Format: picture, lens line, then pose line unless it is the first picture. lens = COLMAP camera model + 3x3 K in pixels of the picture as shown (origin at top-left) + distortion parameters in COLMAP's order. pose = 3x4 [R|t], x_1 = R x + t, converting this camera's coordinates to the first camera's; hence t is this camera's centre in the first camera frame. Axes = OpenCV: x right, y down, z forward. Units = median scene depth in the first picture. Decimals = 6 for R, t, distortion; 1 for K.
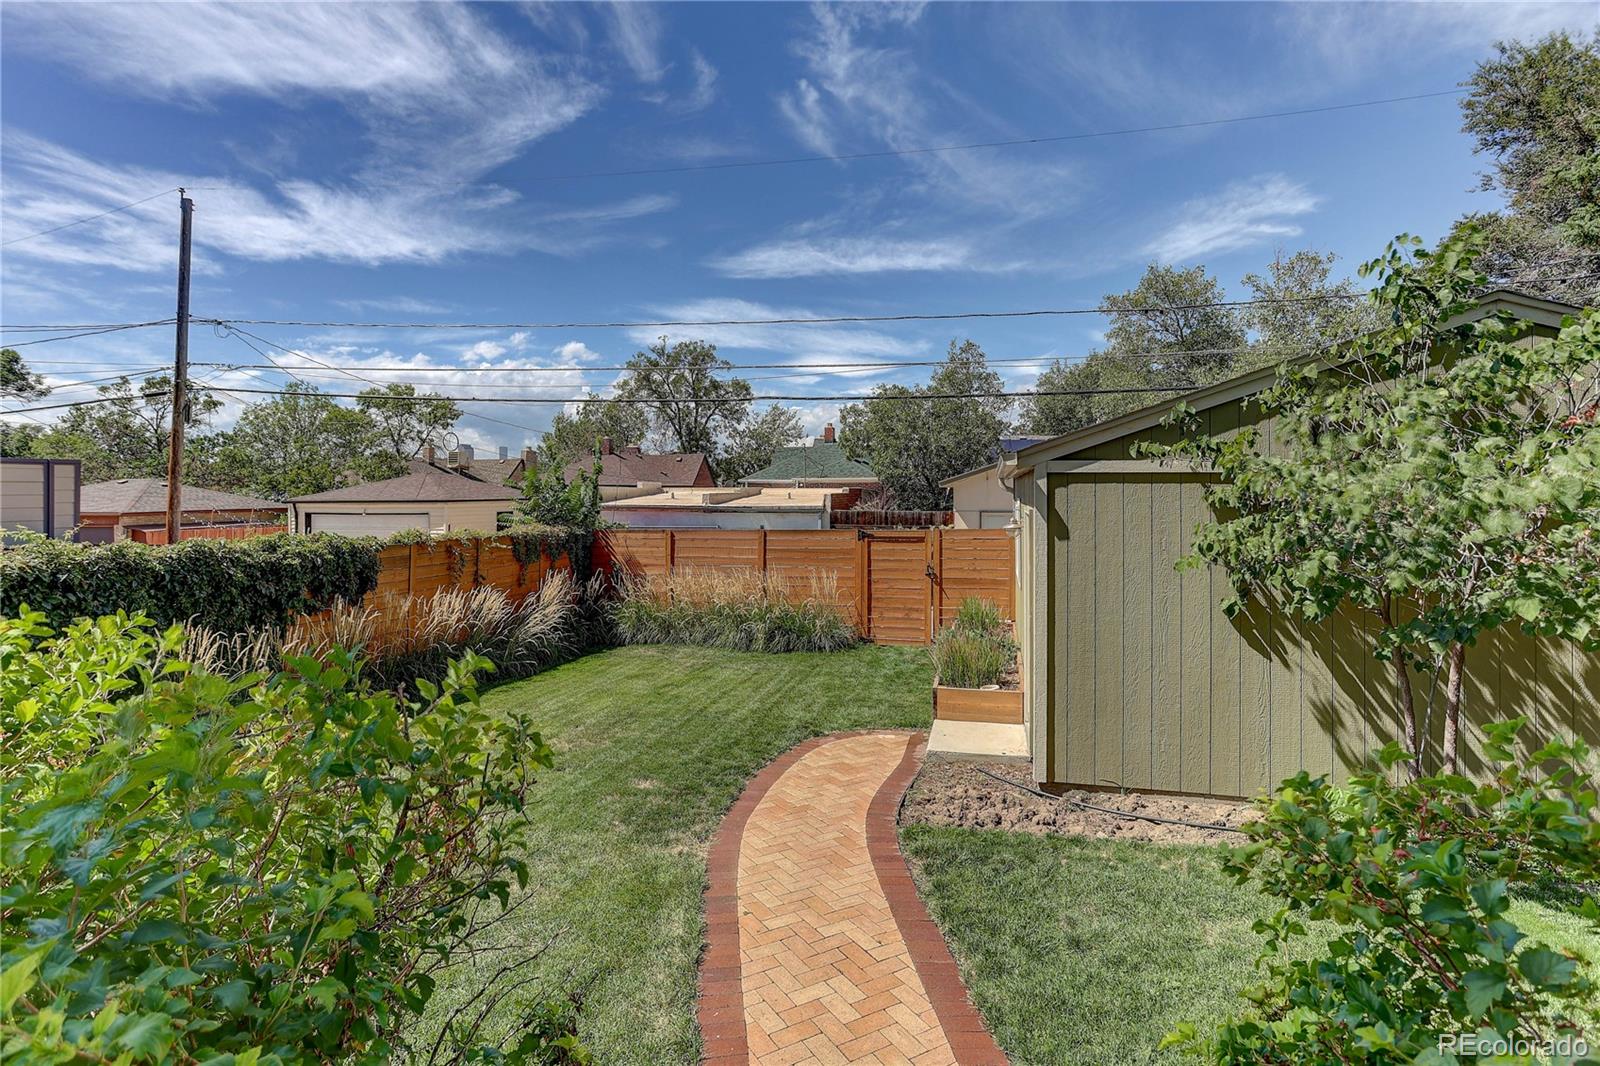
lens RADIAL K [[778.8, 0, 804.2], [0, 778.8, 481.1], [0, 0, 1]] dist [-0.025843, 0.011039]
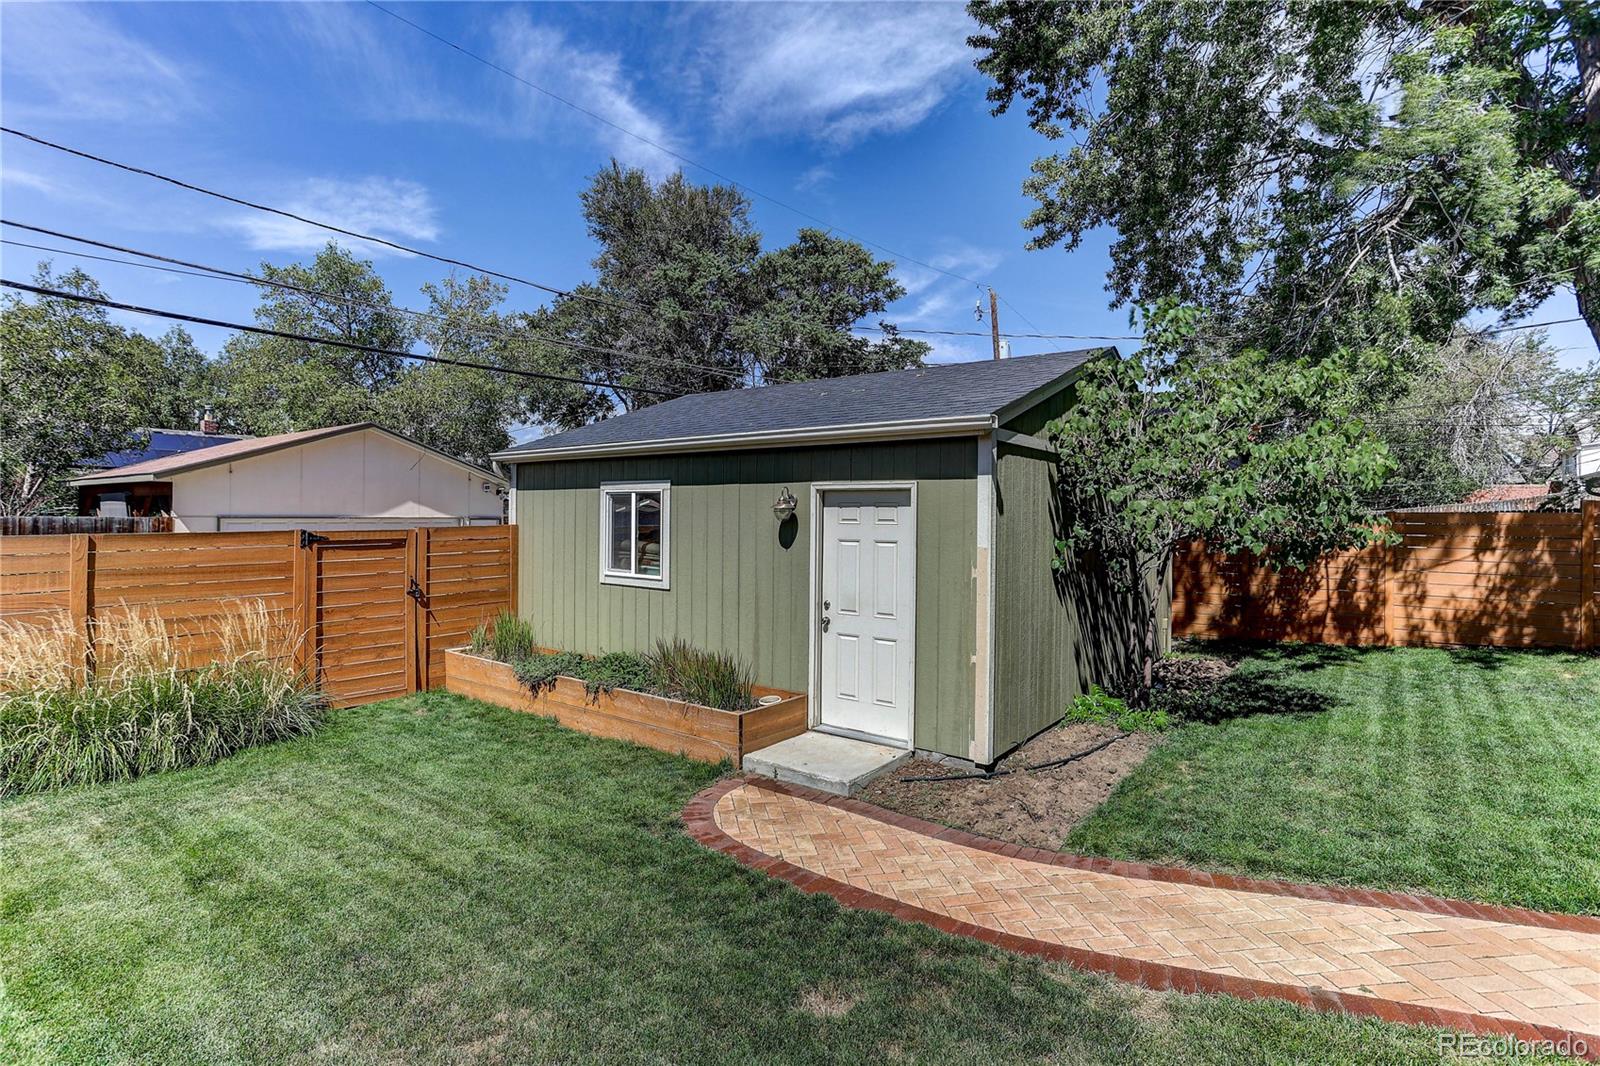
lens RADIAL K [[778.8, 0, 775.0], [0, 778.8, 521.3], [0, 0, 1]] dist [-0.025843, 0.011039]
pose [[0.417588, 0.002602, 0.908633, -0.326635], [-0.021887, 0.999735, 0.007195, 0.042950], [-0.908373, -0.022892, 0.417534, 0.411371]]
